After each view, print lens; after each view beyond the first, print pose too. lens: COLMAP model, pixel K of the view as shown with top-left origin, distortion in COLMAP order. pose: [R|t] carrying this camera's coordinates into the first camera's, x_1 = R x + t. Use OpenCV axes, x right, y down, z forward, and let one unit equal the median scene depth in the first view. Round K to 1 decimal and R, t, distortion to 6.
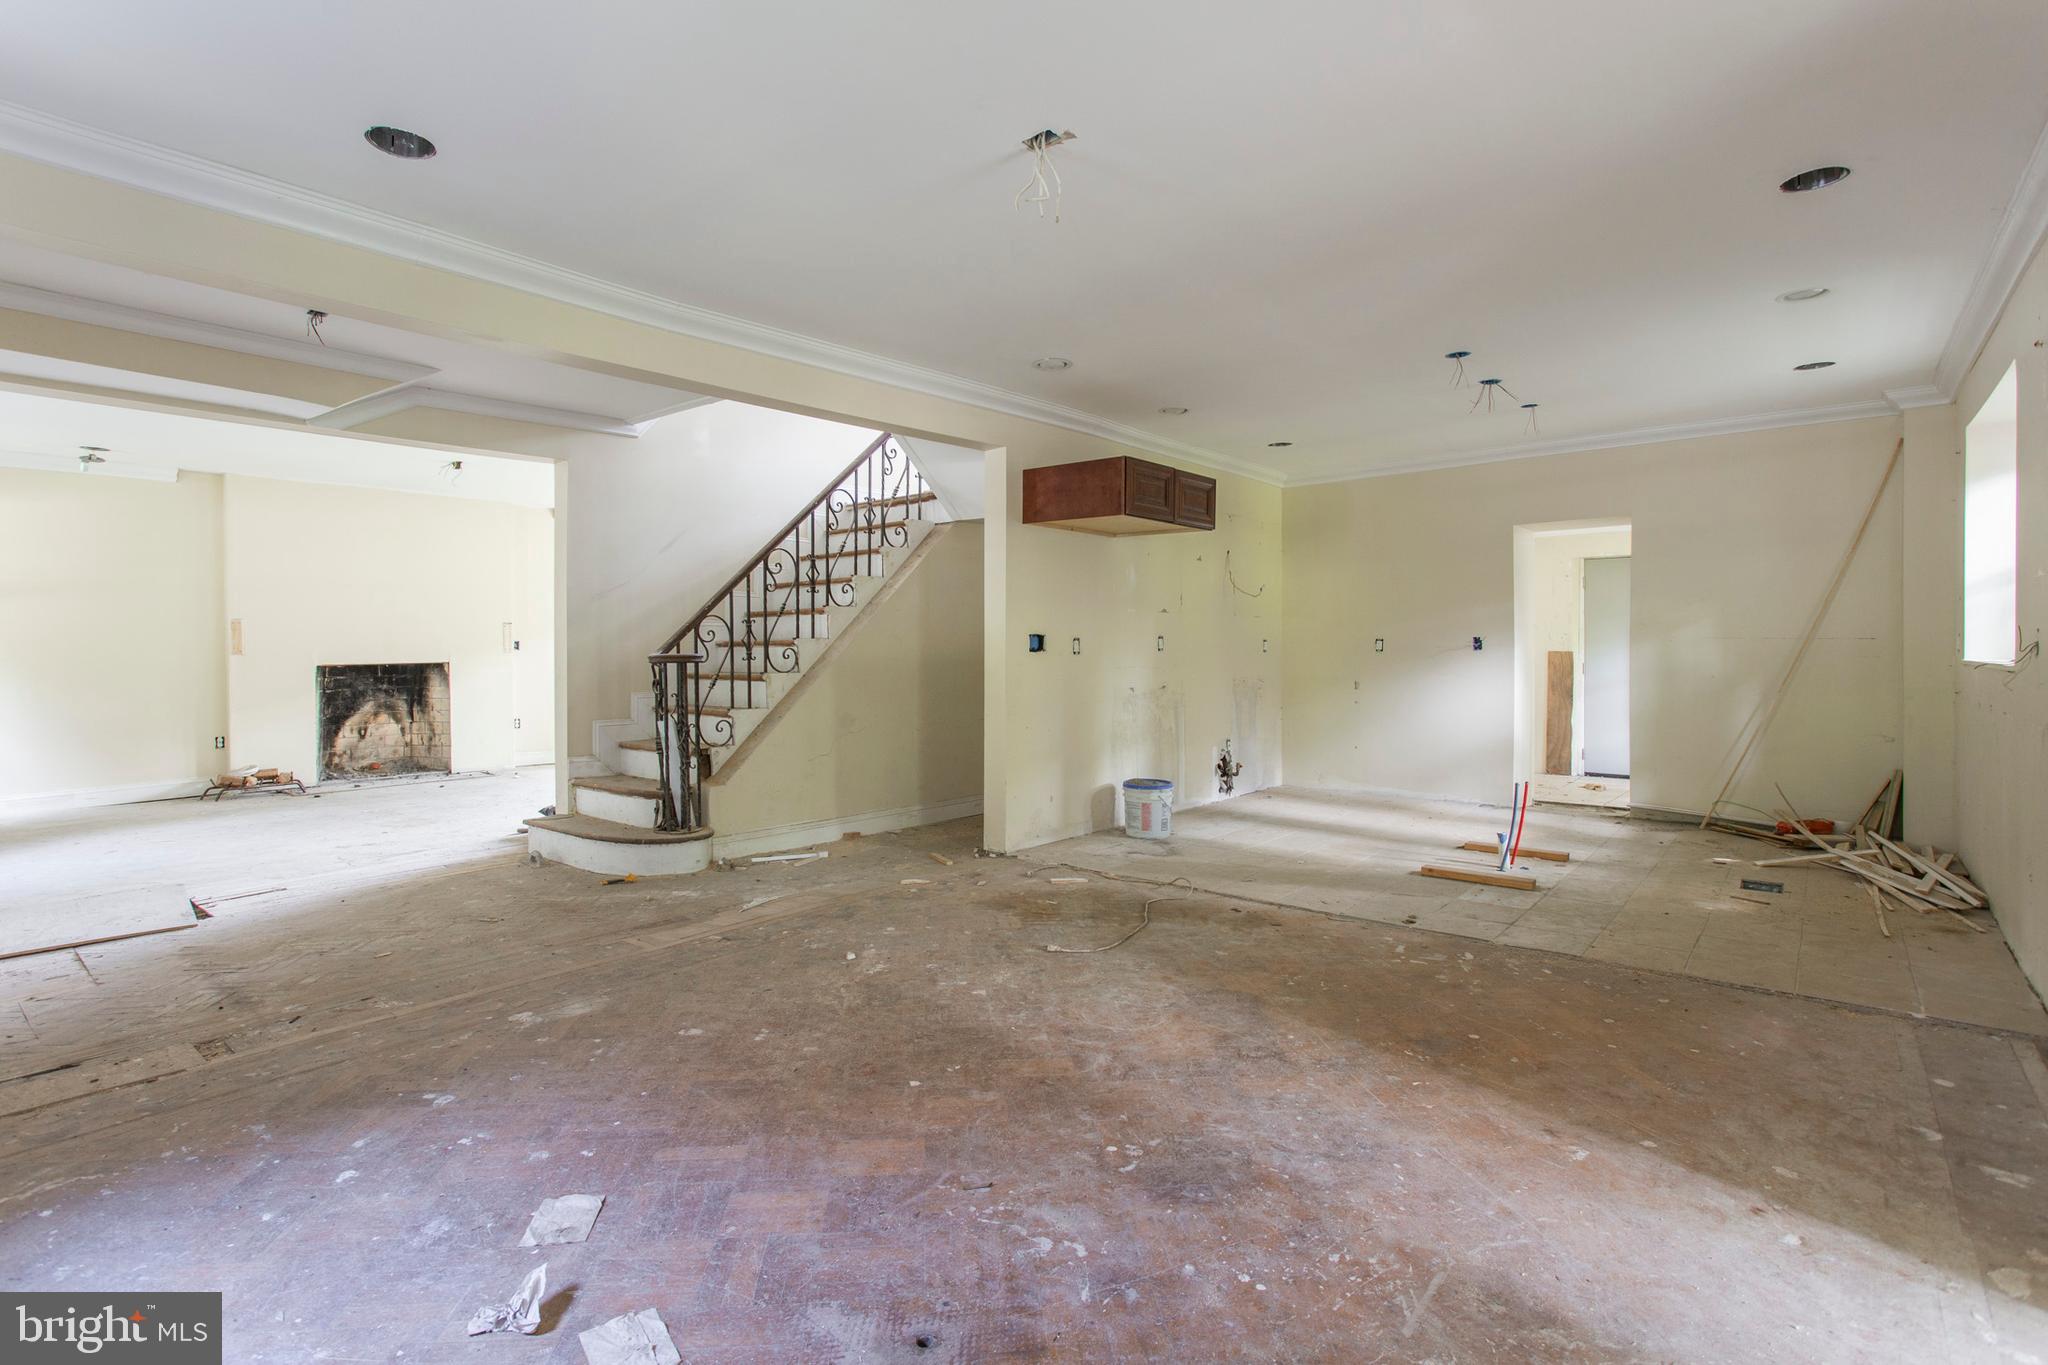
lens RADIAL K [[1004.4, 0, 988.1], [0, 1004.4, 661.2], [0, 0, 1]] dist [-0.019403, 0.009250]
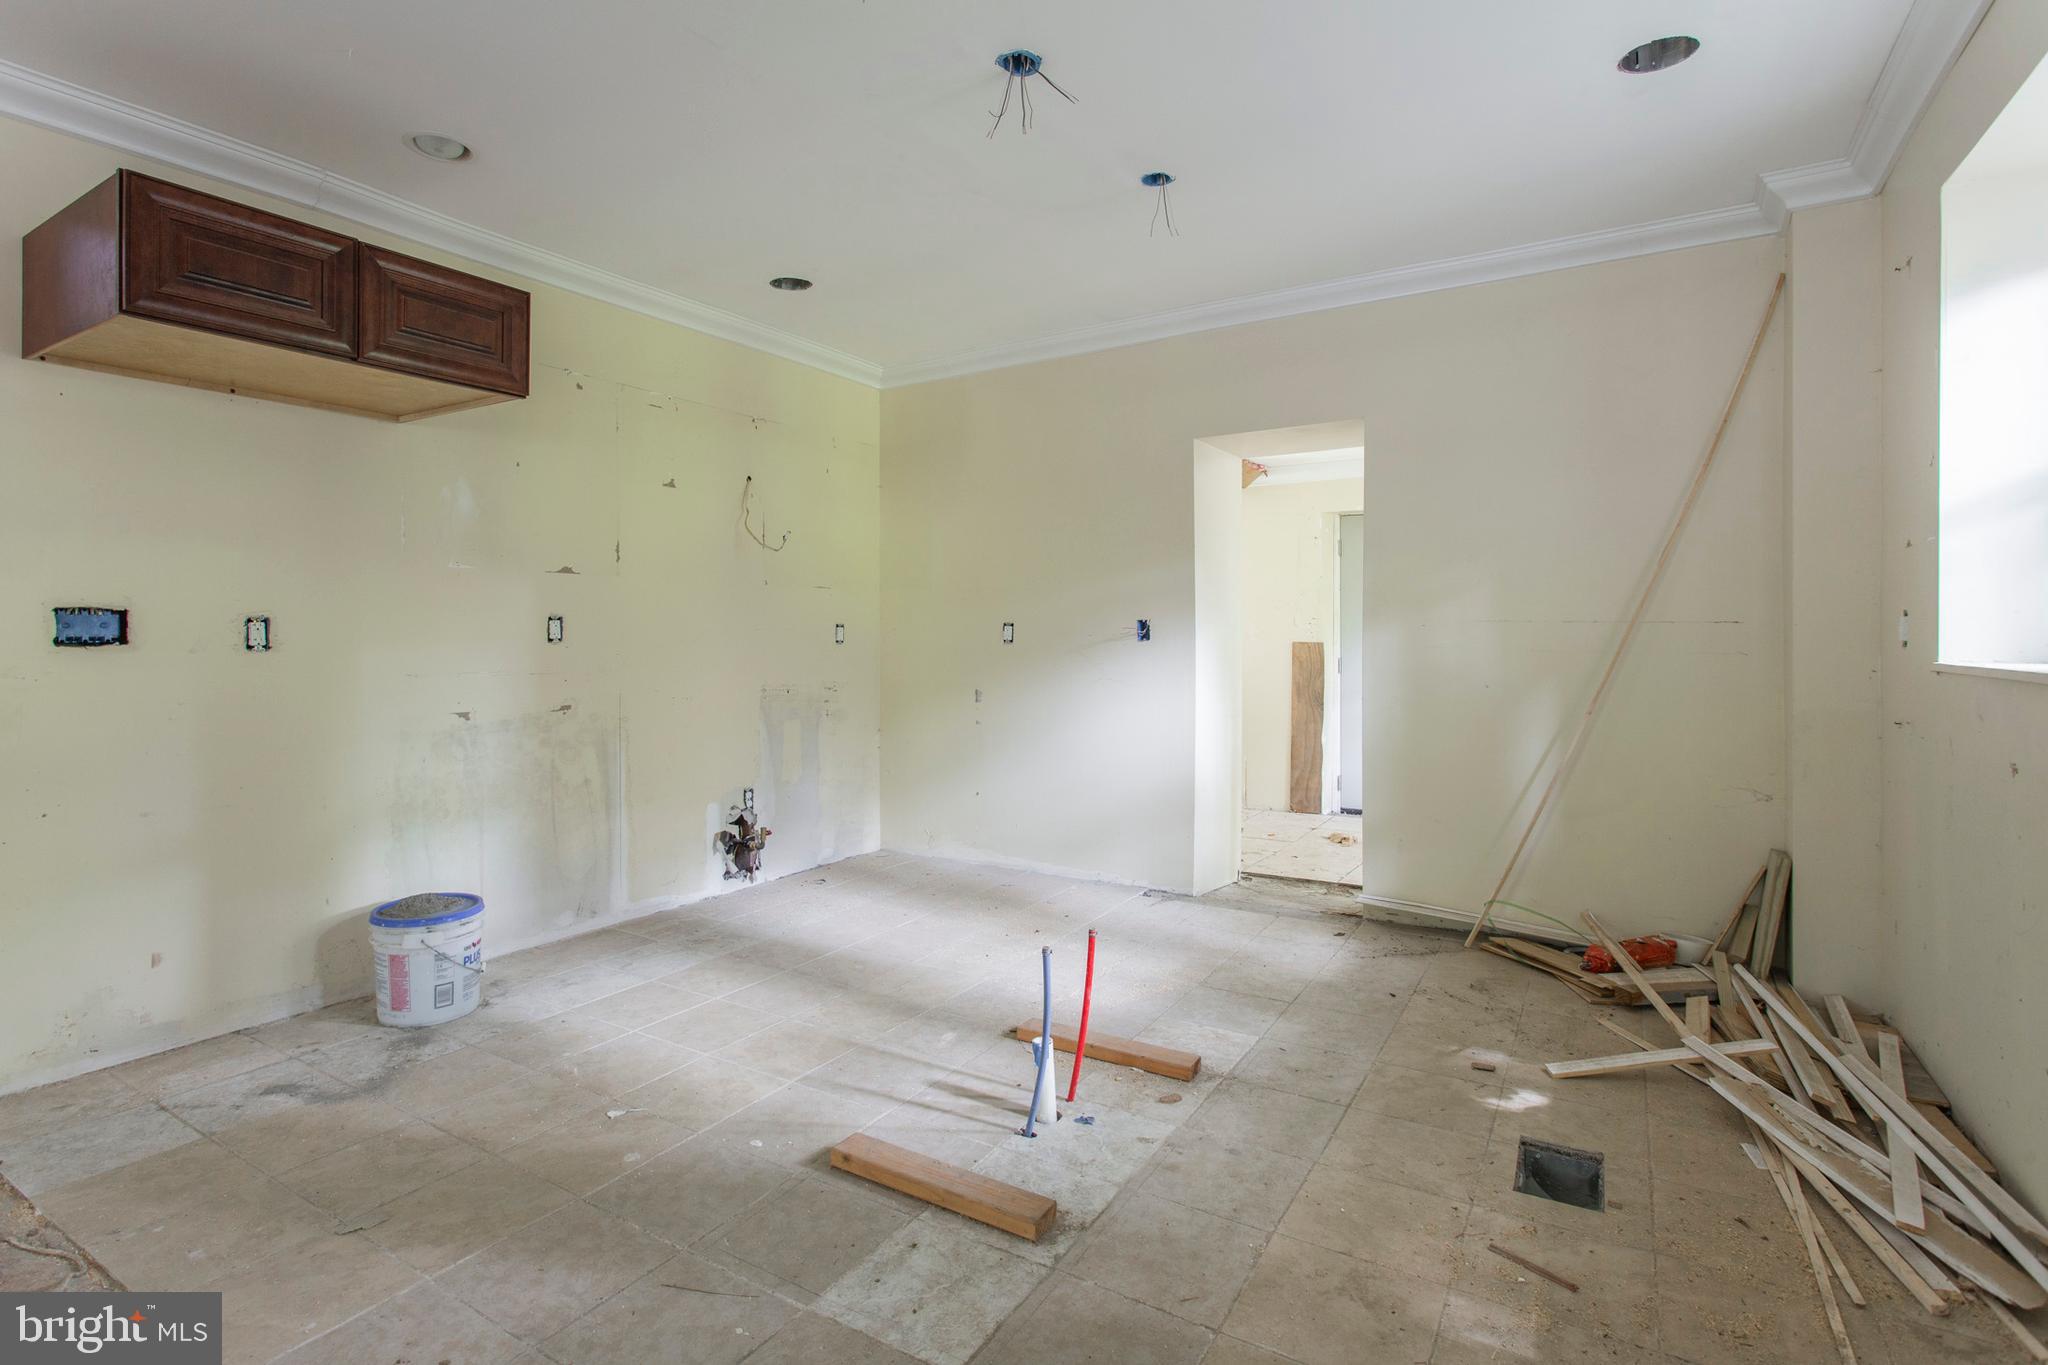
lens RADIAL K [[1004.4, 0, 983.6], [0, 1004.4, 649.9], [0, 0, 1]] dist [-0.019403, 0.009250]
pose [[0.991223, -0.000946, 0.132194, 0.326075], [0.000937, 1.000000, 0.000126, -0.006054], [-0.132194, -0.000001, 0.991224, 0.416265]]
